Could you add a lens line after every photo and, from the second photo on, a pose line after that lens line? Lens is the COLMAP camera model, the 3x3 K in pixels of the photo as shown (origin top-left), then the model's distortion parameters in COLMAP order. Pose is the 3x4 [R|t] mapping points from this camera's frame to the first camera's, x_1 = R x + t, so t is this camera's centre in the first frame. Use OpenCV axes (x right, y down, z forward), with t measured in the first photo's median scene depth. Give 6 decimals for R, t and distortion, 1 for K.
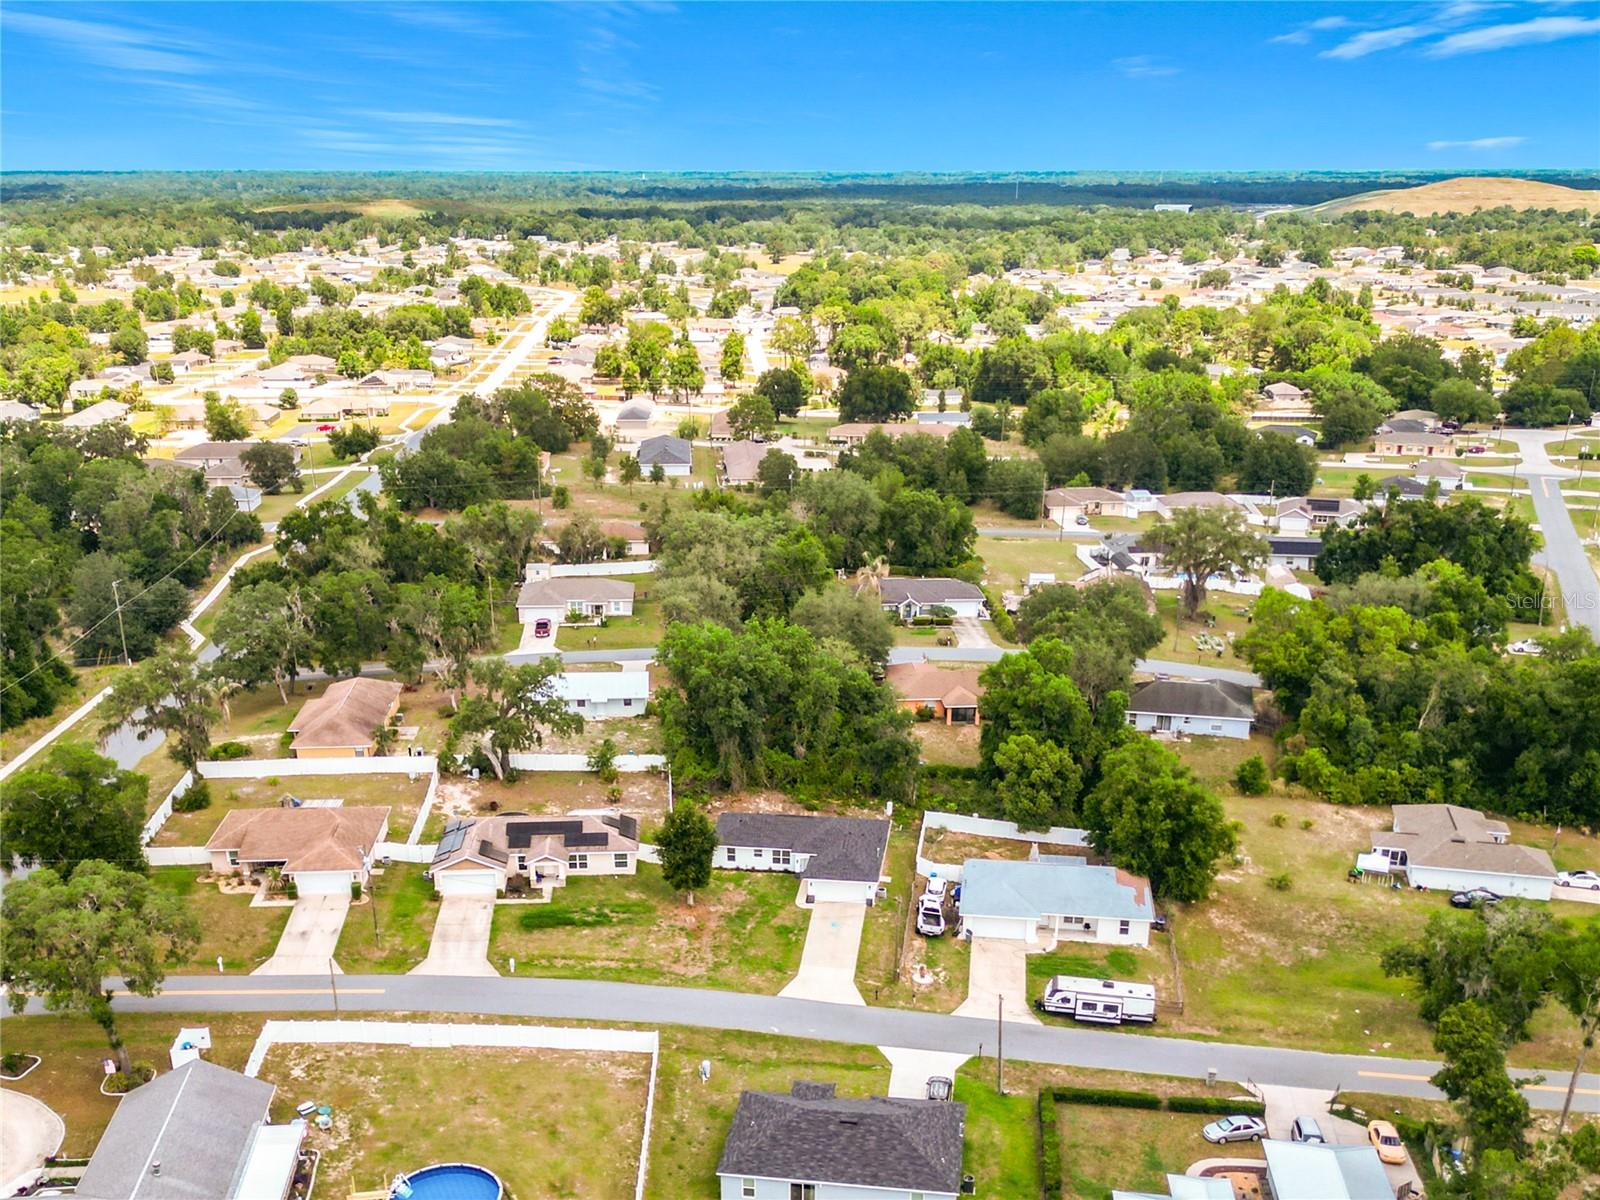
lens RADIAL K [[1668.9, 0, 793.0], [0, 1668.9, 696.2], [0, 0, 1]] dist [0.099810, 0.003968]
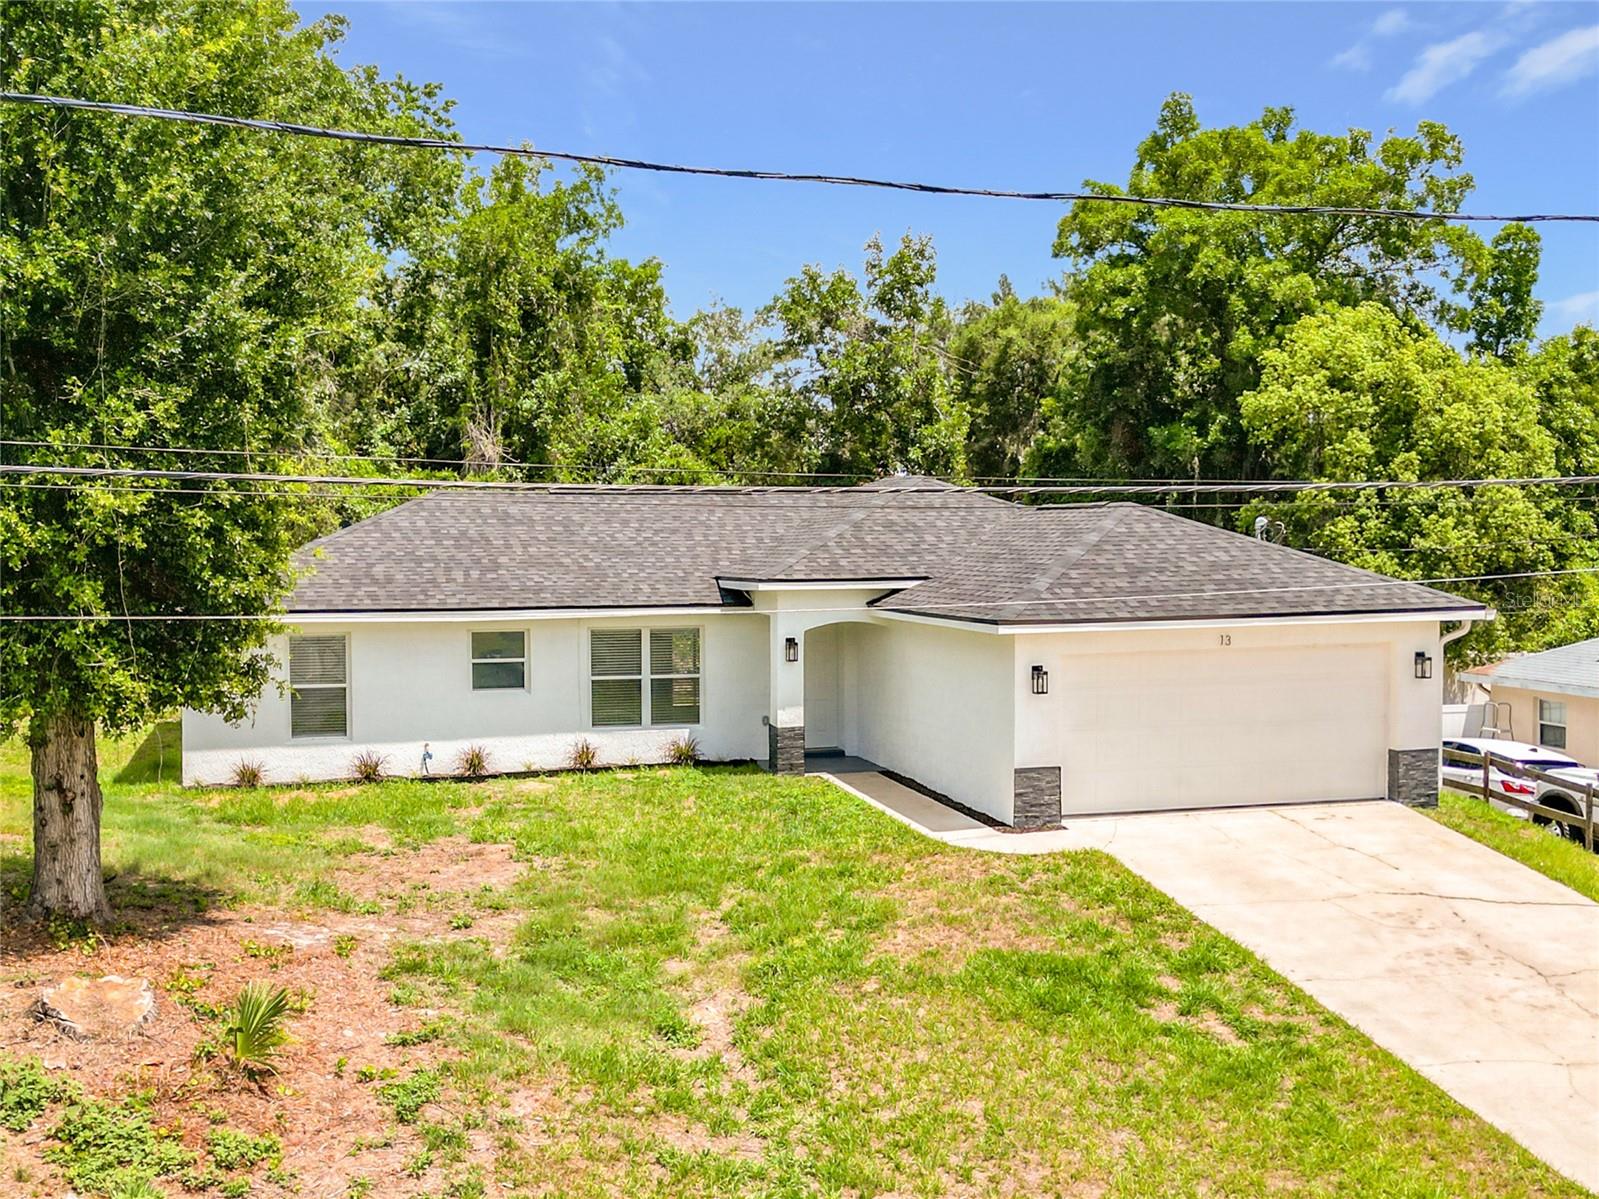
lens RADIAL K [[1752.0, 0, 860.0], [0, 1752.0, 634.6], [0, 0, 1]] dist [0.039654, -0.005779]
pose [[0.908201, -0.035213, 0.417049, -0.059748], [0.135553, 0.967492, -0.213504, 0.134095], [-0.395974, 0.250437, 0.883451, 0.861191]]
